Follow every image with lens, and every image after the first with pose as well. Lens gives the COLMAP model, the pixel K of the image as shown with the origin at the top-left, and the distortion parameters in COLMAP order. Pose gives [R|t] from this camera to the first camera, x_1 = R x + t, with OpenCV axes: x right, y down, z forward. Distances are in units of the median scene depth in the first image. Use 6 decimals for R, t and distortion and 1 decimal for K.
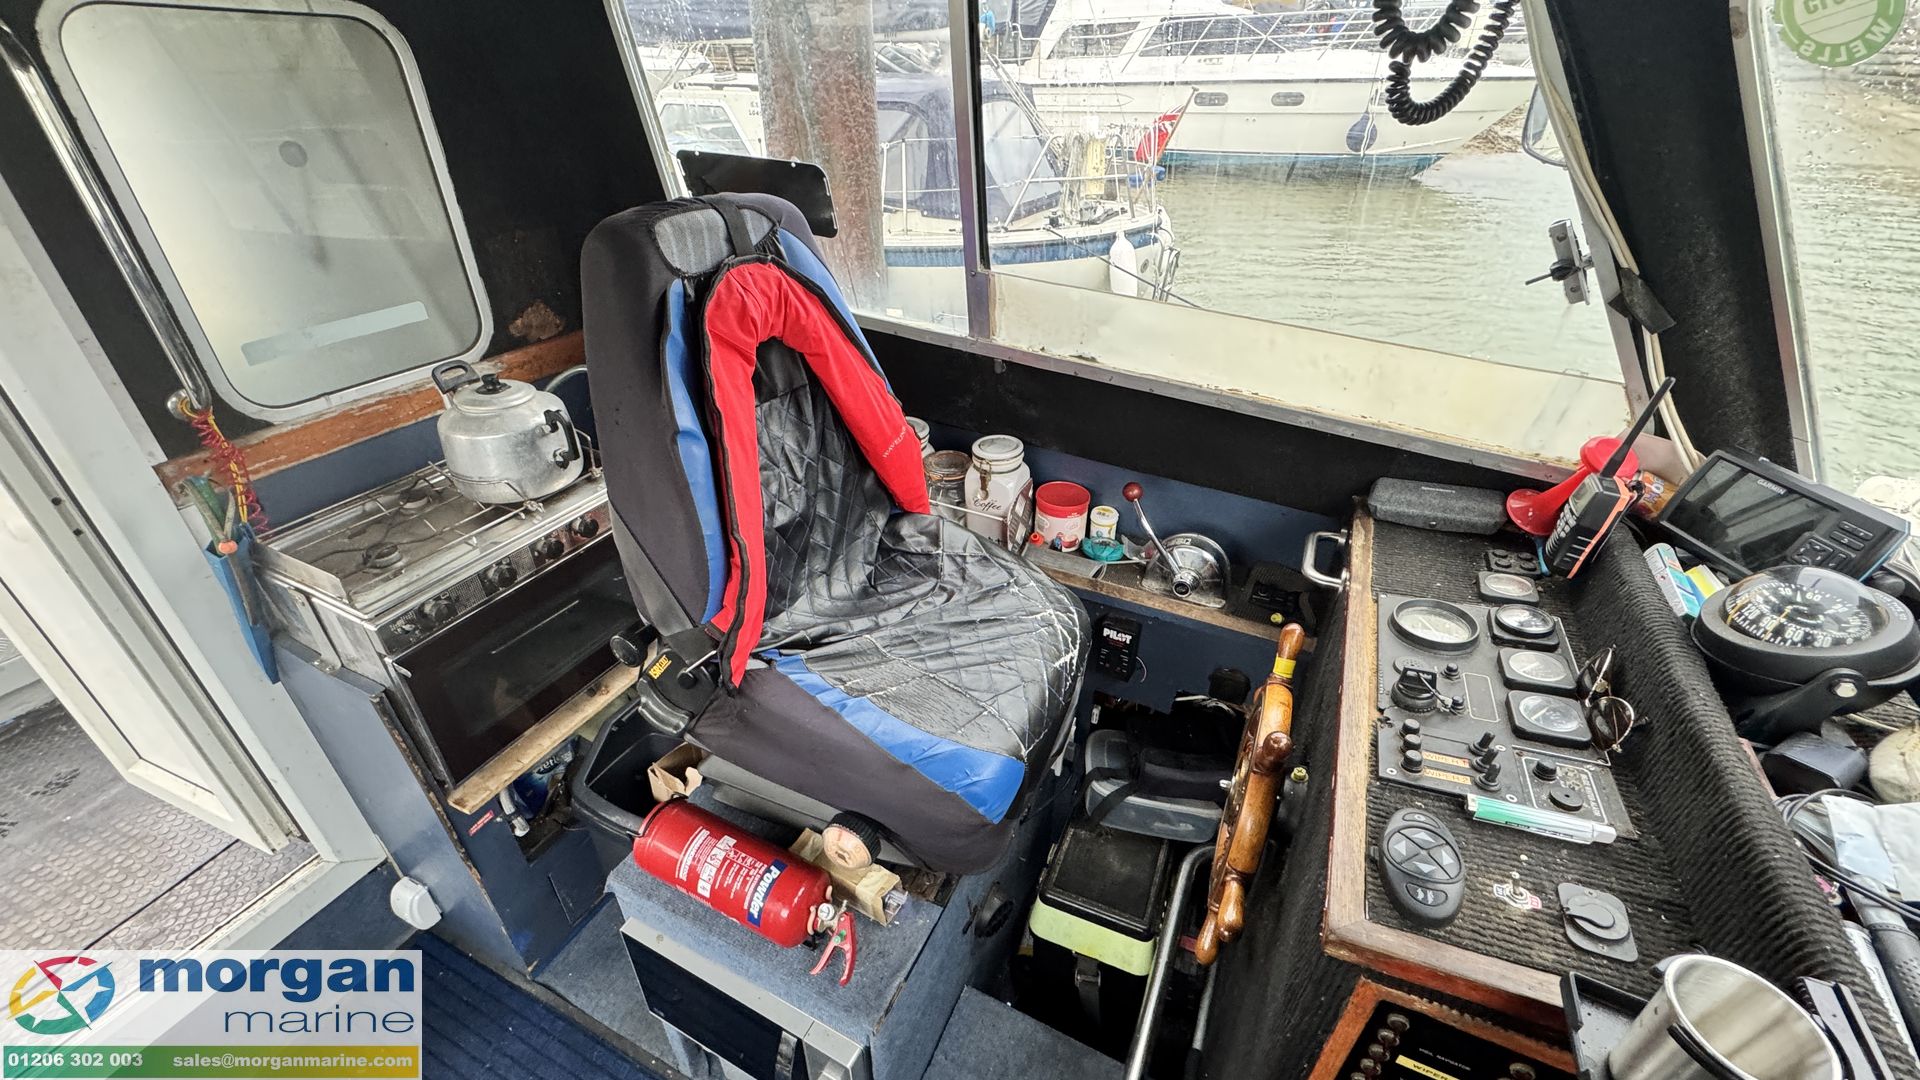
lens RADIAL K [[758.2, 0, 960.0], [0, 758.2, 540.0], [0, 0, 1]] dist [-0.004138, 0.000308]
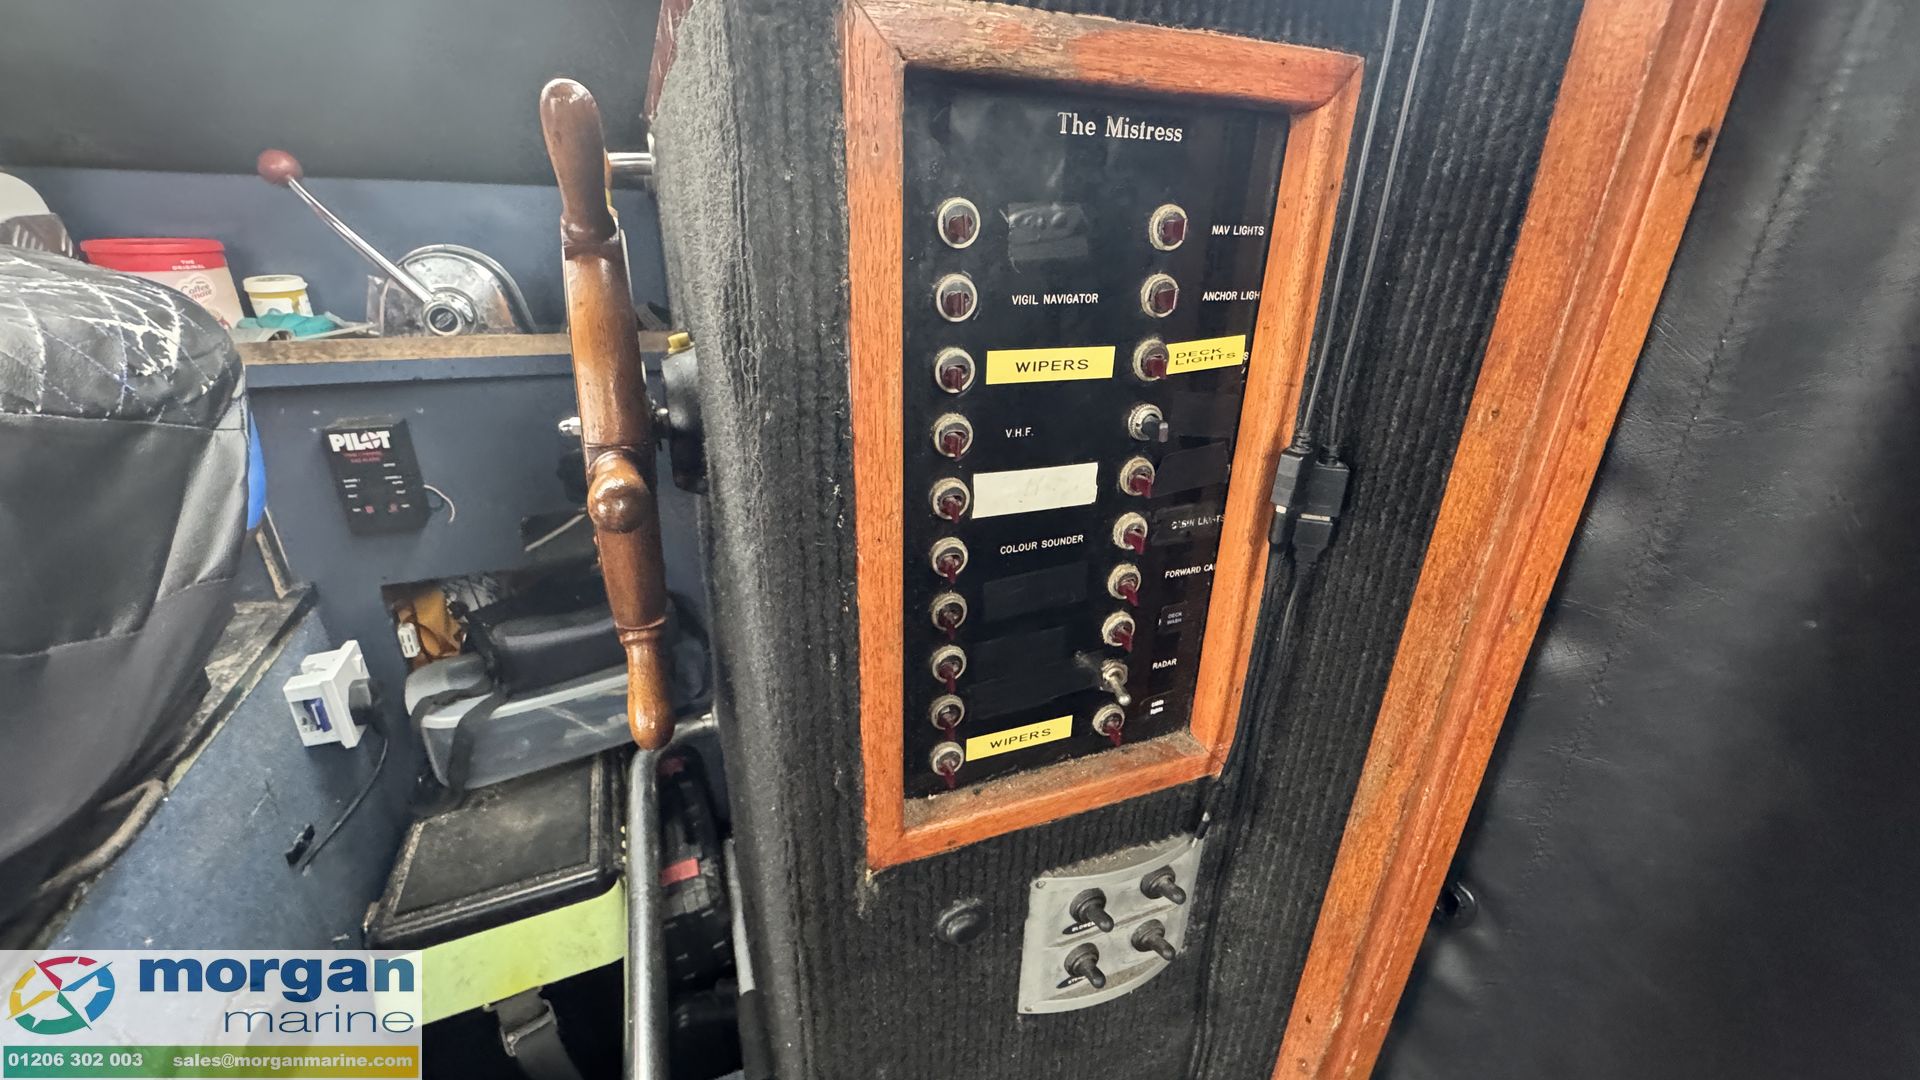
lens RADIAL K [[762.5, 0, 961.2], [0, 762.5, 537.2], [0, 0, 1]] dist [-0.003522, 0.000119]
pose [[0.680994, -0.282703, 0.675519, 0.120751], [0.370040, 0.928883, 0.015696, 0.384817], [-0.631916, 0.239280, 0.737176, 0.354453]]
